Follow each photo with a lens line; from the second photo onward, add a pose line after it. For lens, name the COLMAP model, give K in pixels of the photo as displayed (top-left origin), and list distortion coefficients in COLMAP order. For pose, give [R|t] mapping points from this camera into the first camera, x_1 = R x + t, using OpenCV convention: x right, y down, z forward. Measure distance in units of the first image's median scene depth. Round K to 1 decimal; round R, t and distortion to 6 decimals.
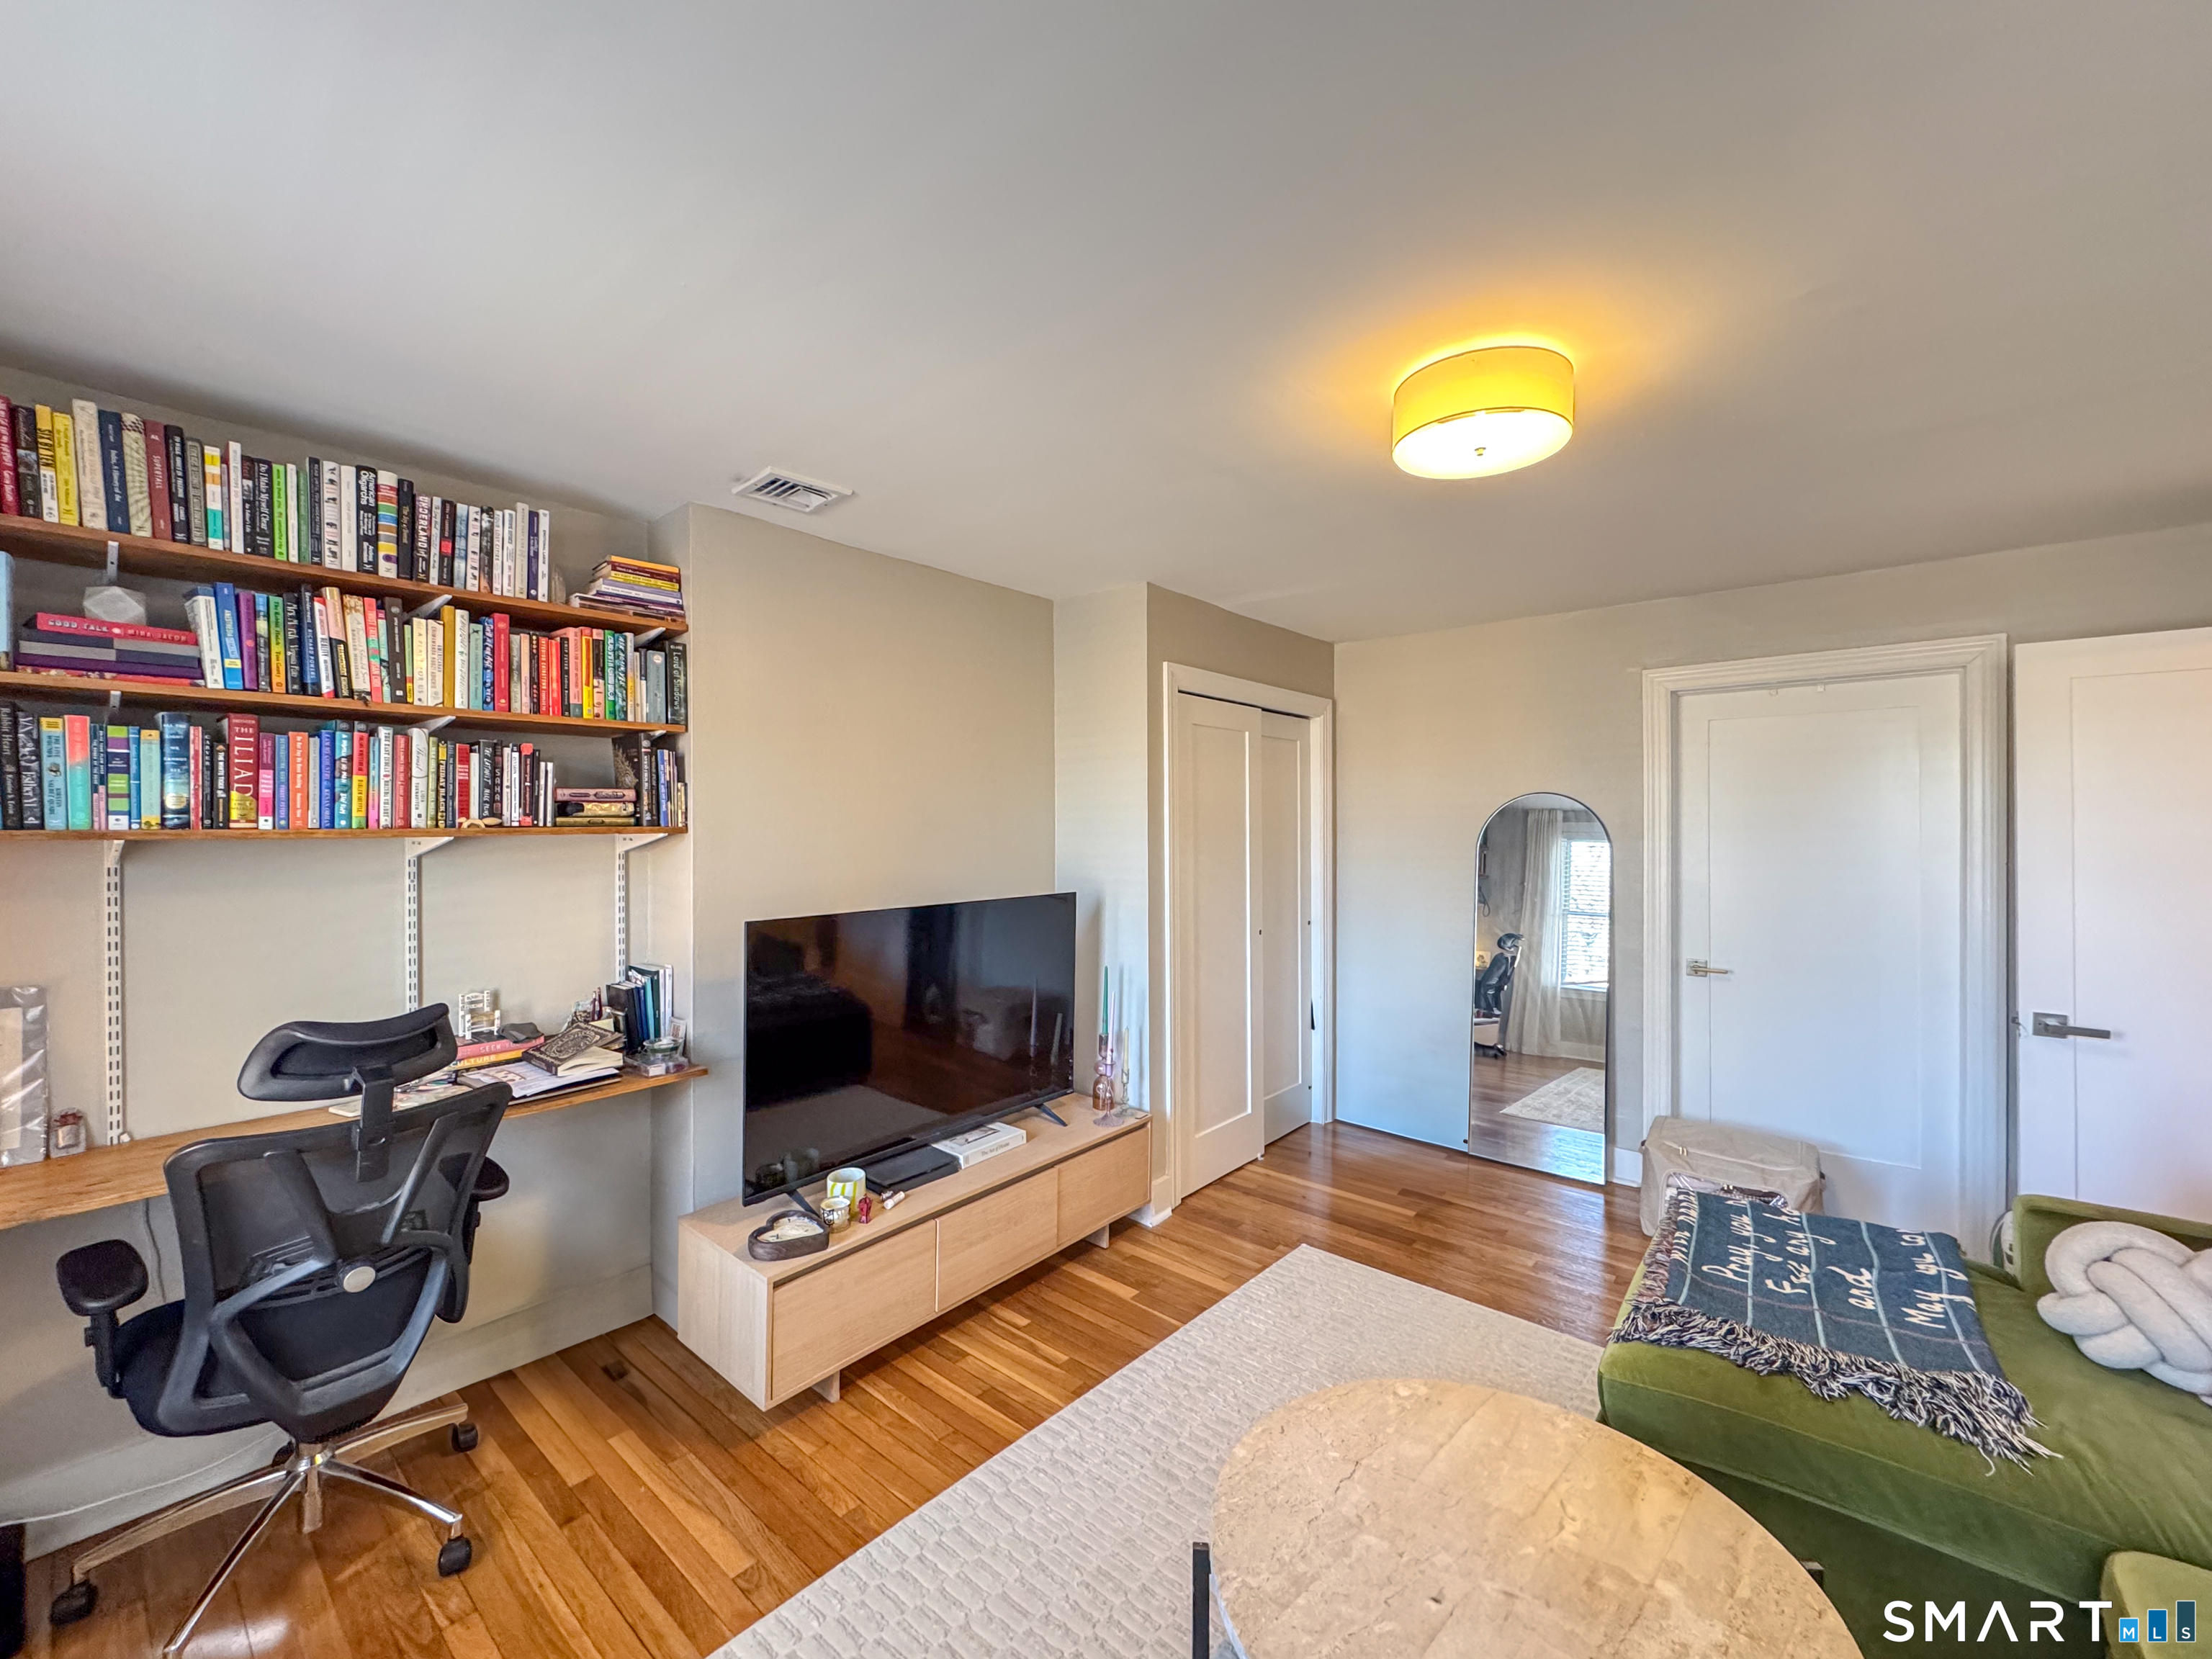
lens RADIAL K [[884.8, 0, 1103.6], [0, 884.8, 809.9], [0, 0, 1]] dist [0.000367, 0.000074]
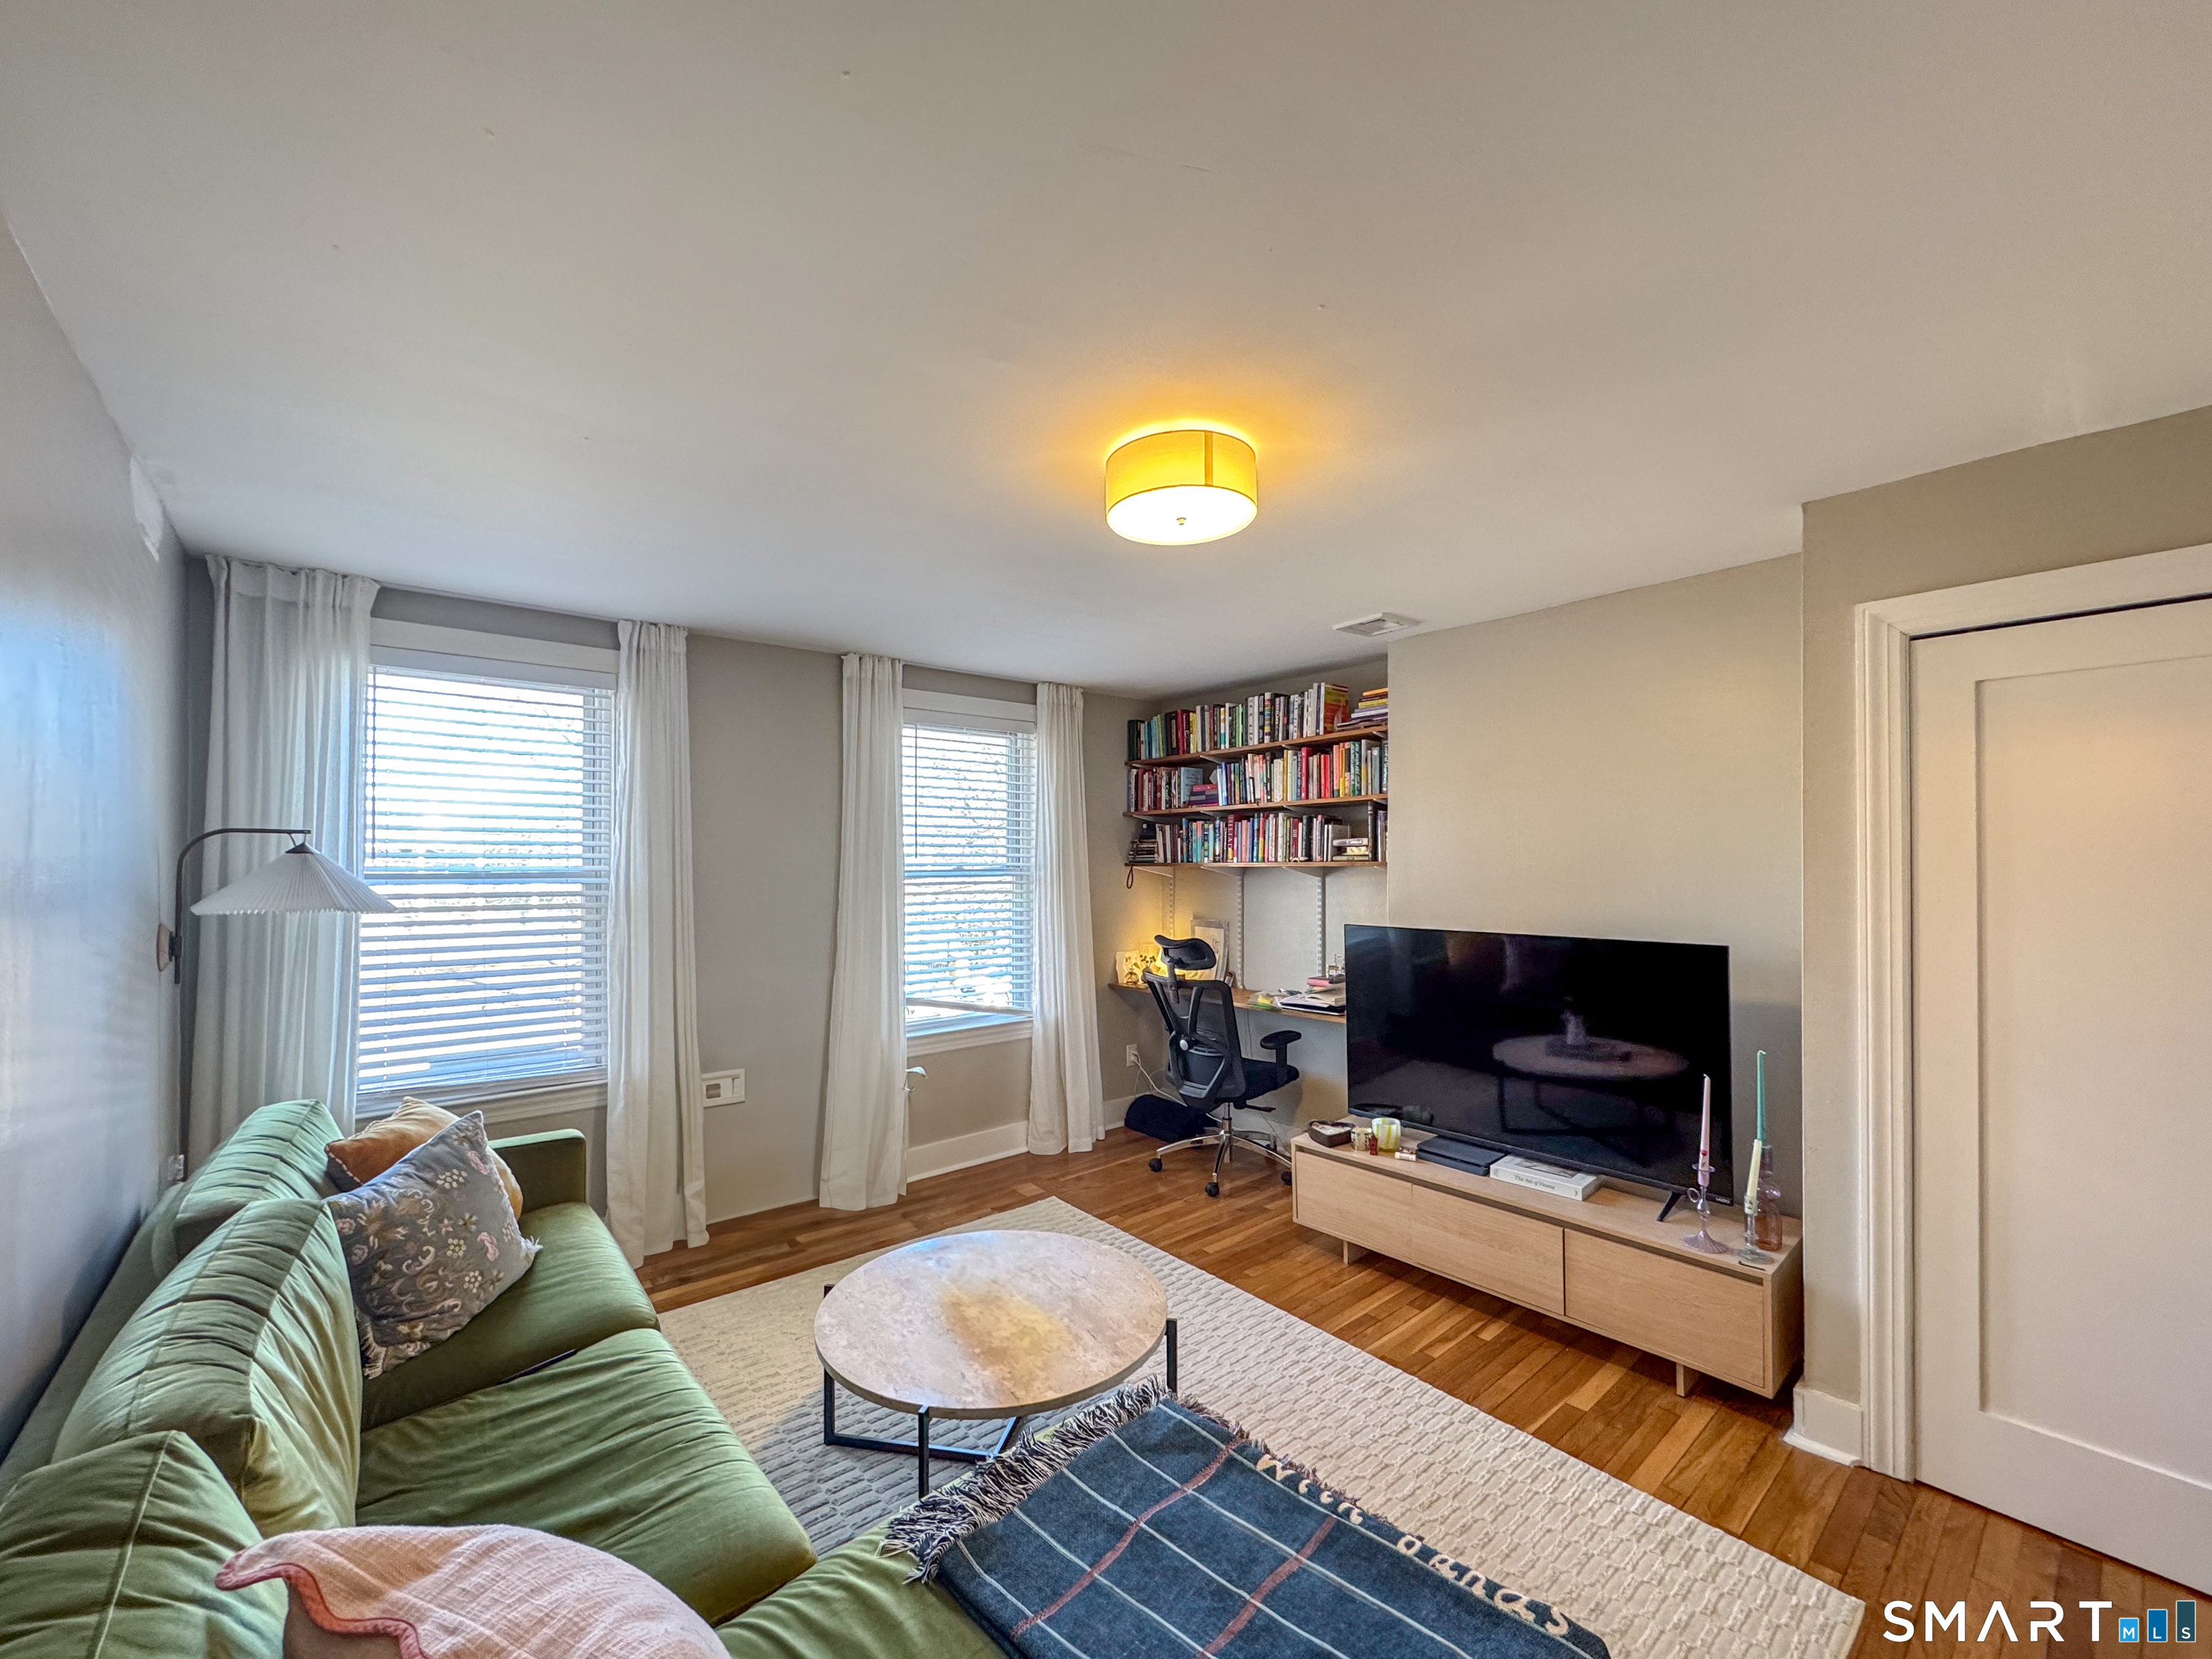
lens RADIAL K [[892.1, 0, 1100.3], [0, 892.1, 842.3], [0, 0, 1]] dist [0.000292, -0.000024]
pose [[-0.157705, -0.033699, -0.986911, 1.272177], [0.007242, 0.999351, -0.035281, 0.042014], [0.987460, -0.012712, -0.157358, 0.897701]]
